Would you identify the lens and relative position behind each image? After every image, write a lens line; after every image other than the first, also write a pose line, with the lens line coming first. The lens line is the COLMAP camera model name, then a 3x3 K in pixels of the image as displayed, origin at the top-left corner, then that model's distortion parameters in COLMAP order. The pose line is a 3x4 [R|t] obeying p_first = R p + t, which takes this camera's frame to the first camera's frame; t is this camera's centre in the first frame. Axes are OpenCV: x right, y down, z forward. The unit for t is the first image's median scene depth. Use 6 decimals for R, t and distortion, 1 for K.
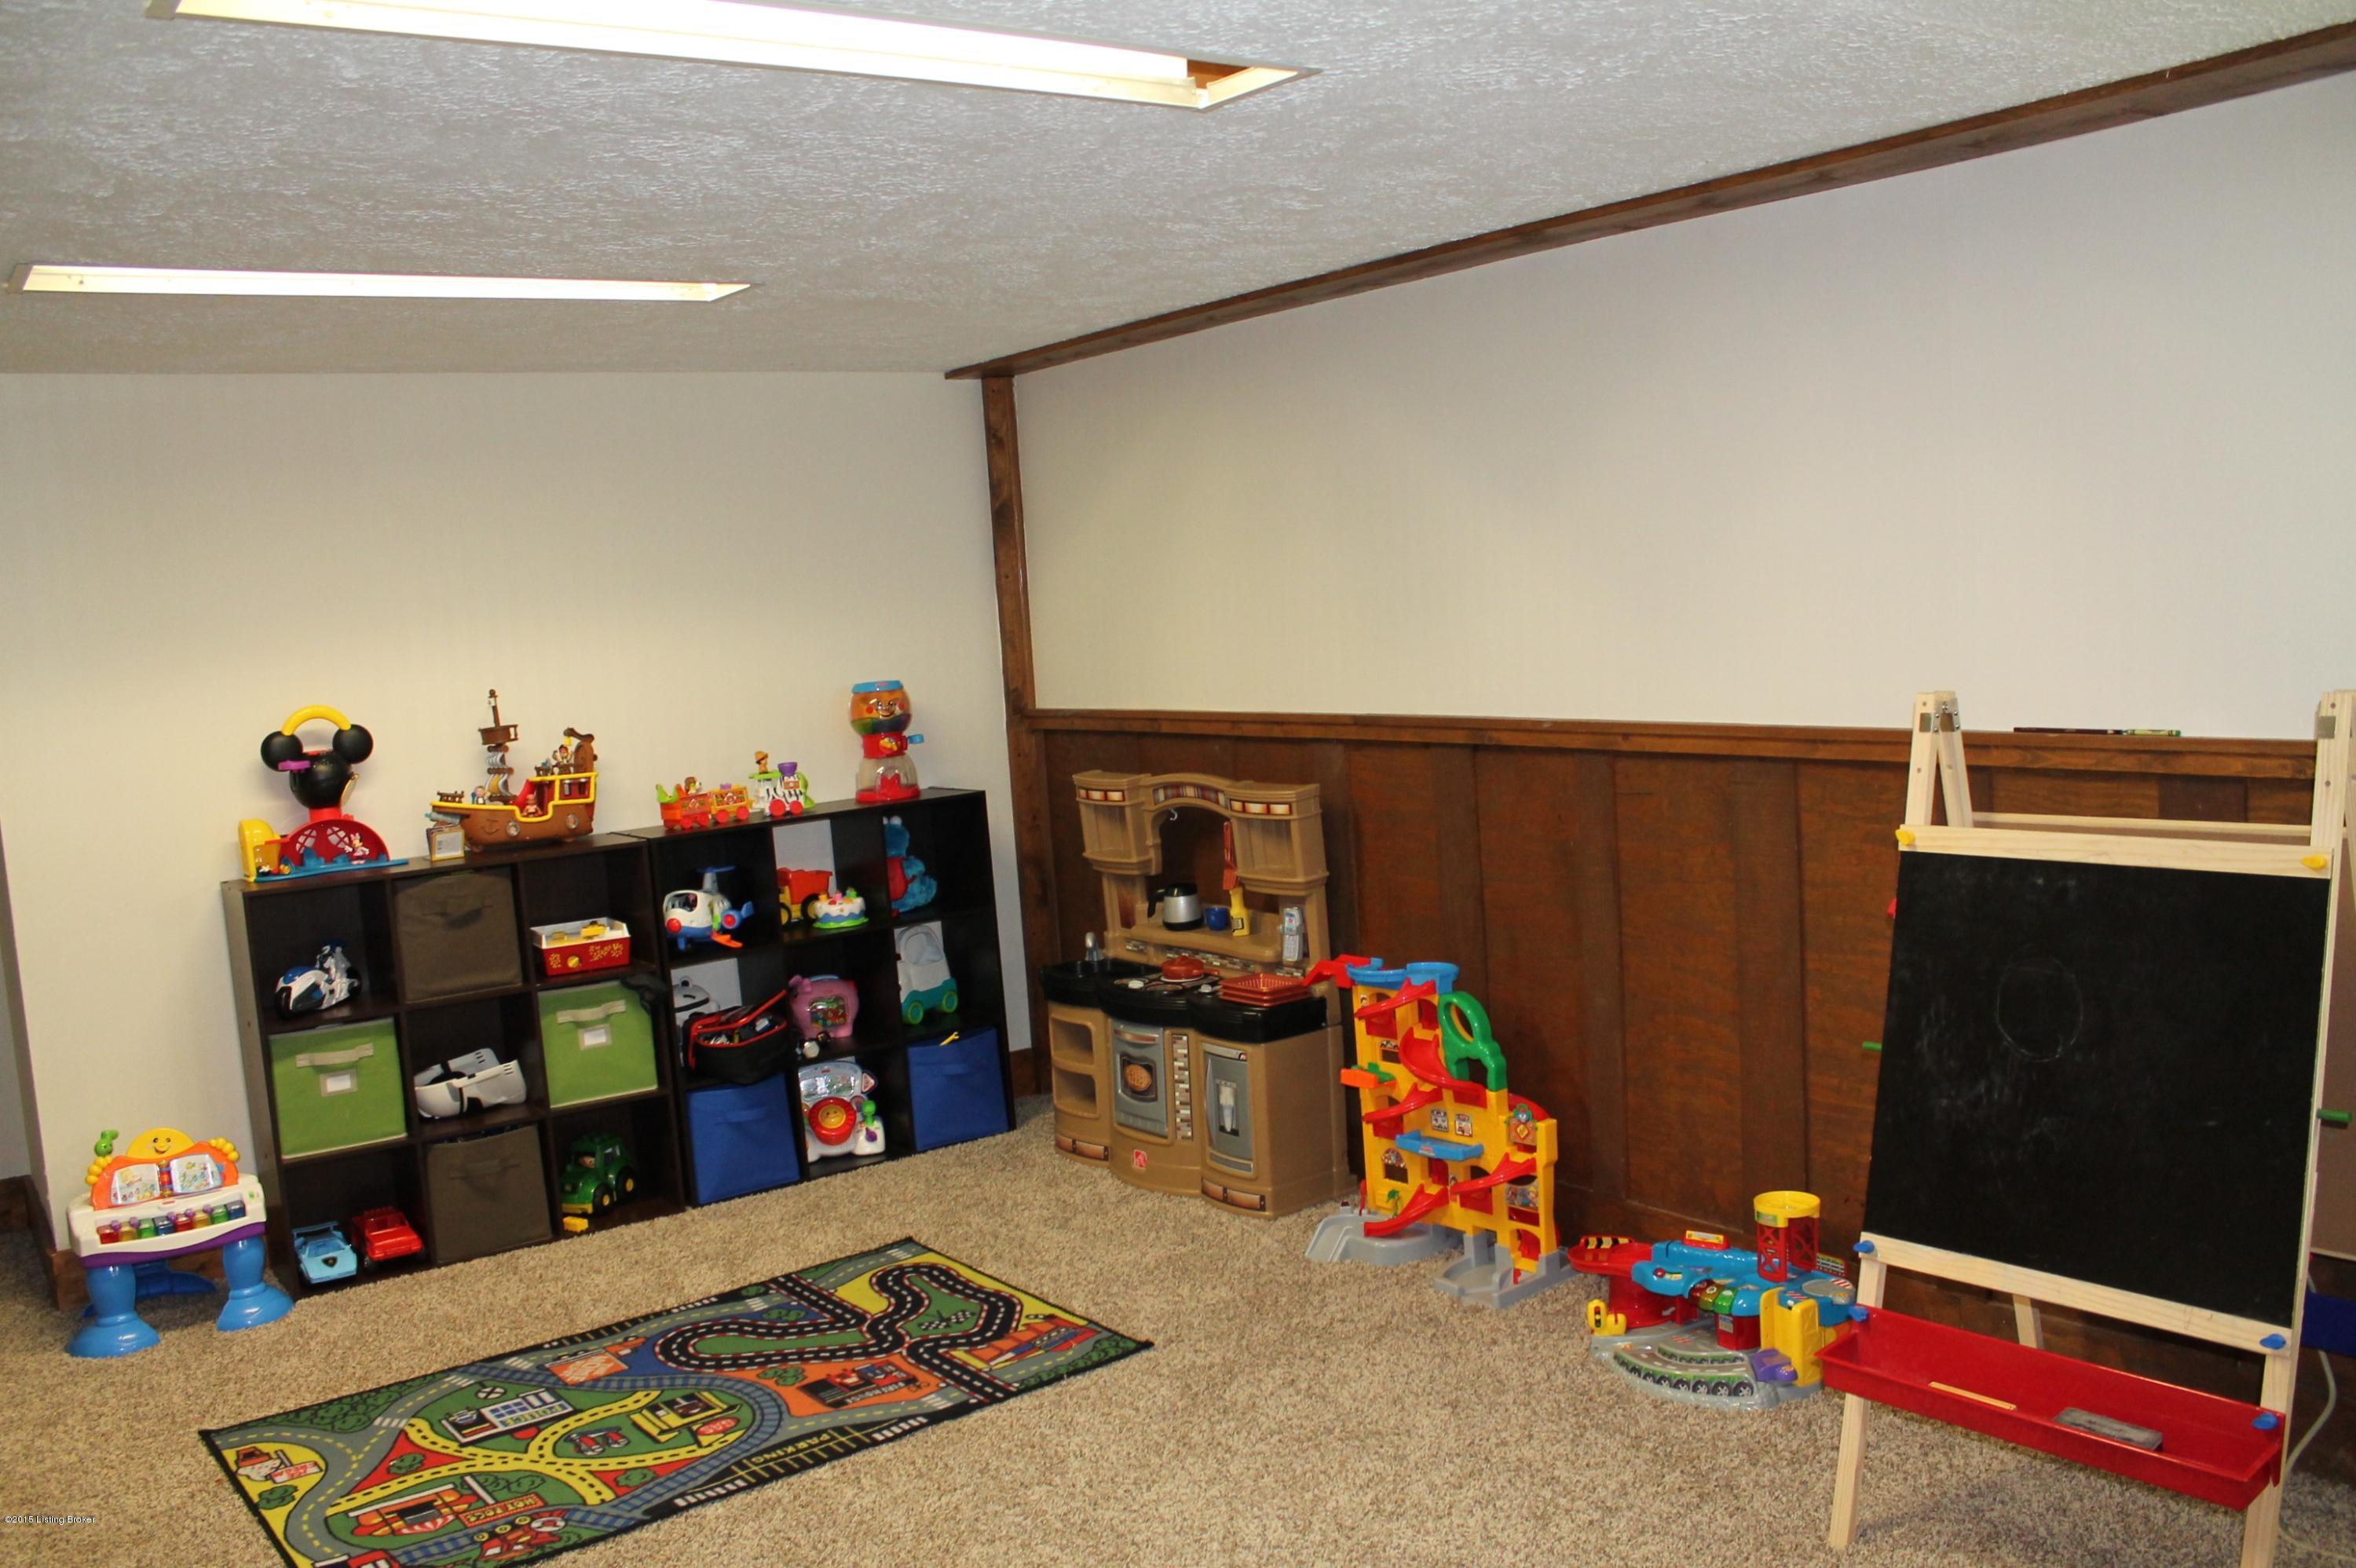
lens RADIAL K [[1986.9, 0, 1189.0], [0, 1986.9, 811.6], [0, 0, 1]] dist [-0.165184, 0.154766]
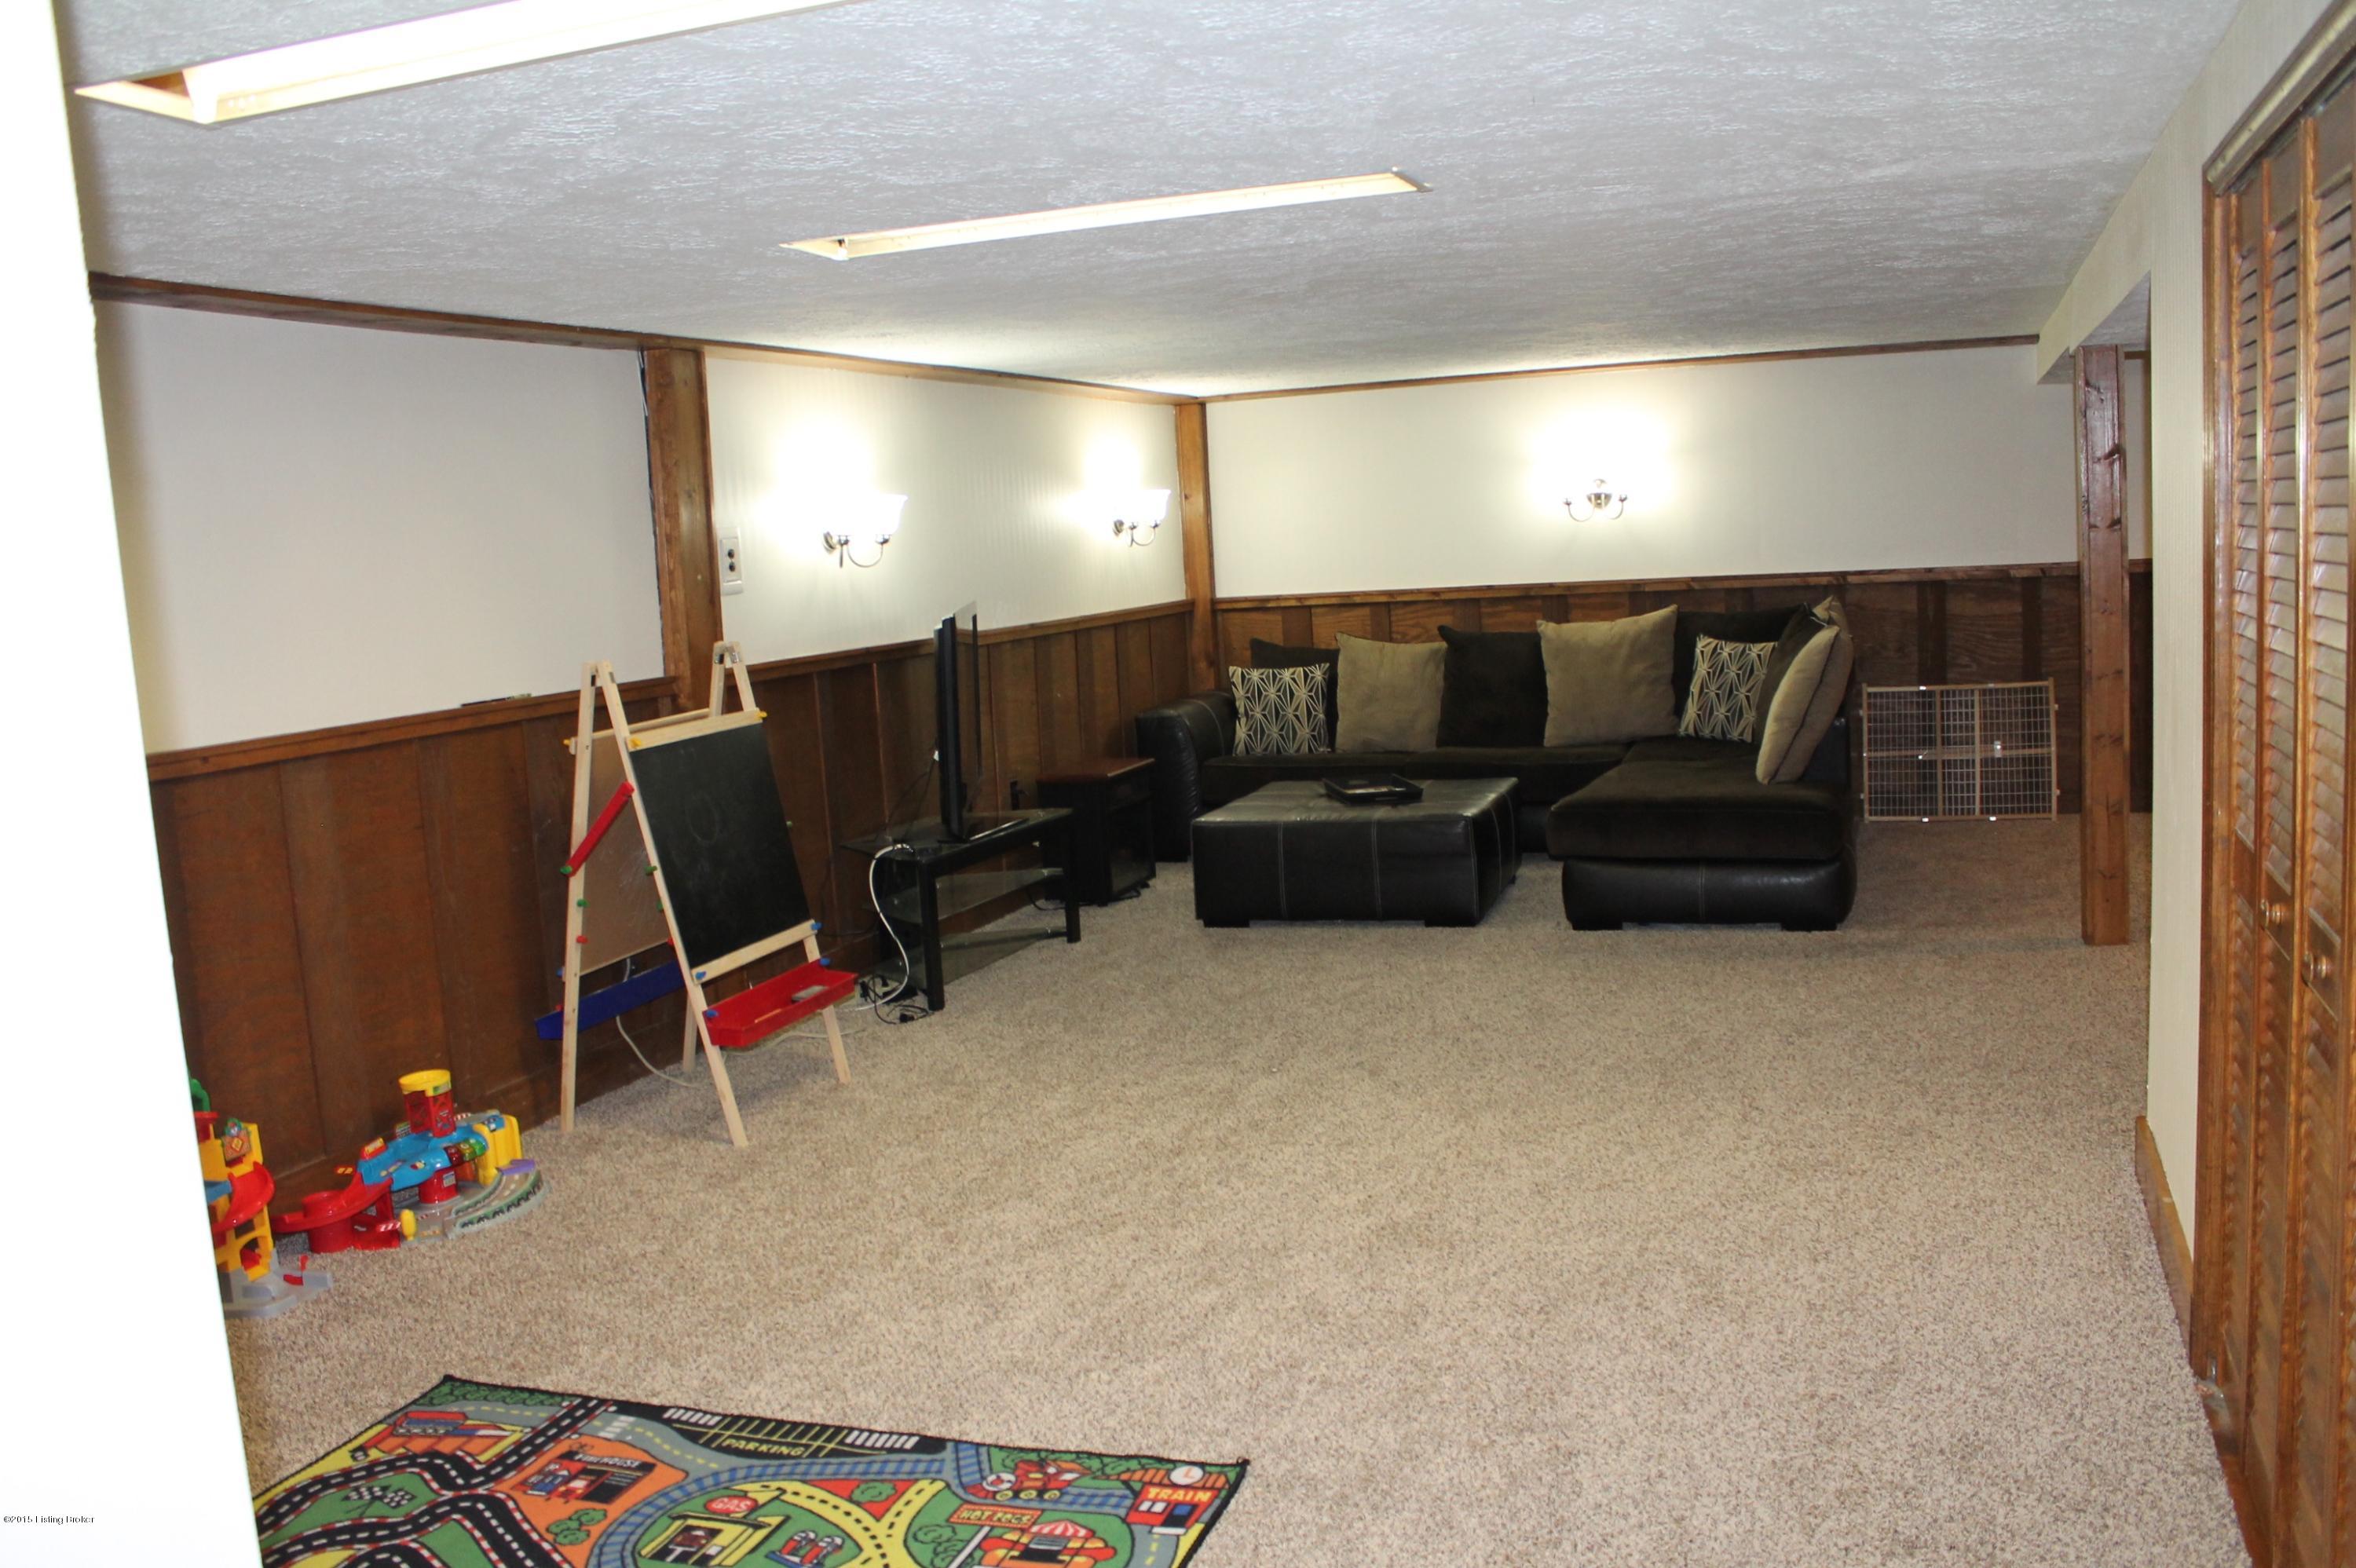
lens RADIAL K [[1981.7, 0, 1216.7], [0, 1981.7, 789.8], [0, 0, 1]] dist [-0.168739, 0.152608]
pose [[-0.550847, -0.012593, 0.834511, -0.864256], [0.184937, 0.973188, 0.136760, -0.055973], [-0.813858, 0.229666, -0.533749, 0.974813]]
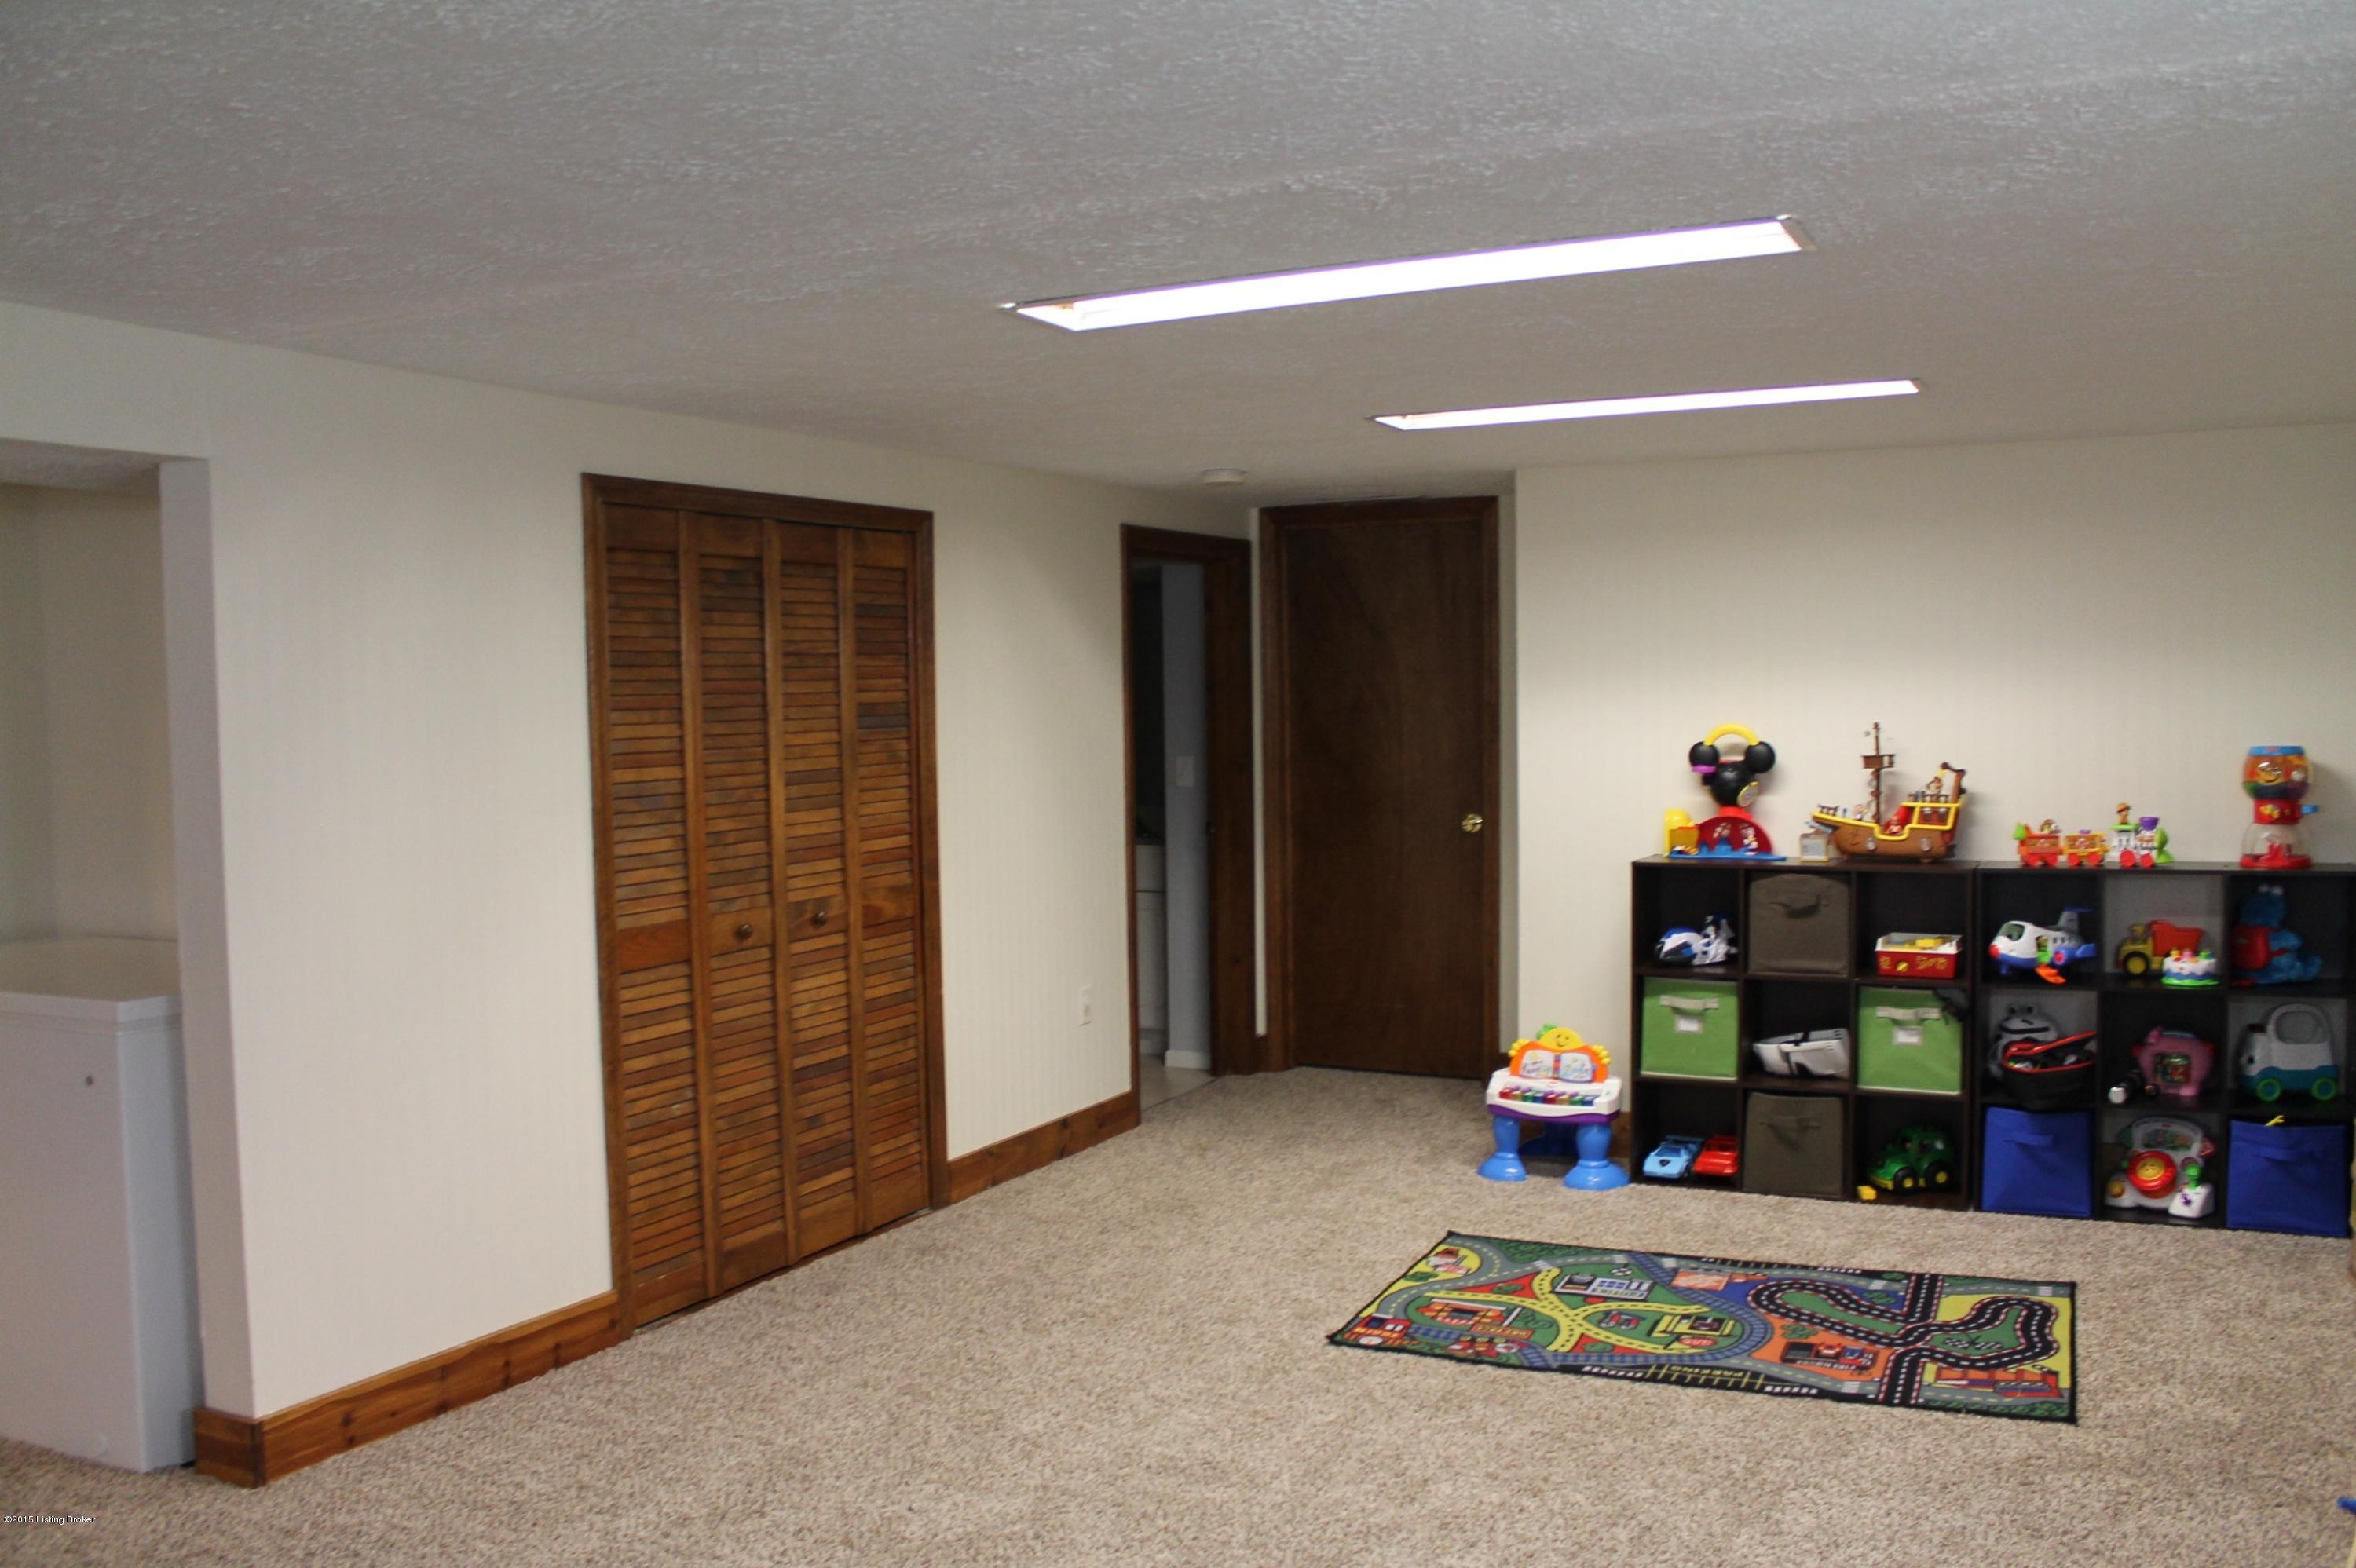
lens RADIAL K [[1986.9, 0, 1189.0], [0, 1986.9, 811.6], [0, 0, 1]] dist [-0.165184, 0.154766]
pose [[0.463463, 0.108628, -0.879433, 0.515372], [-0.109195, 0.991895, 0.064973, -0.043895], [0.879363, 0.065917, 0.471568, 0.105225]]
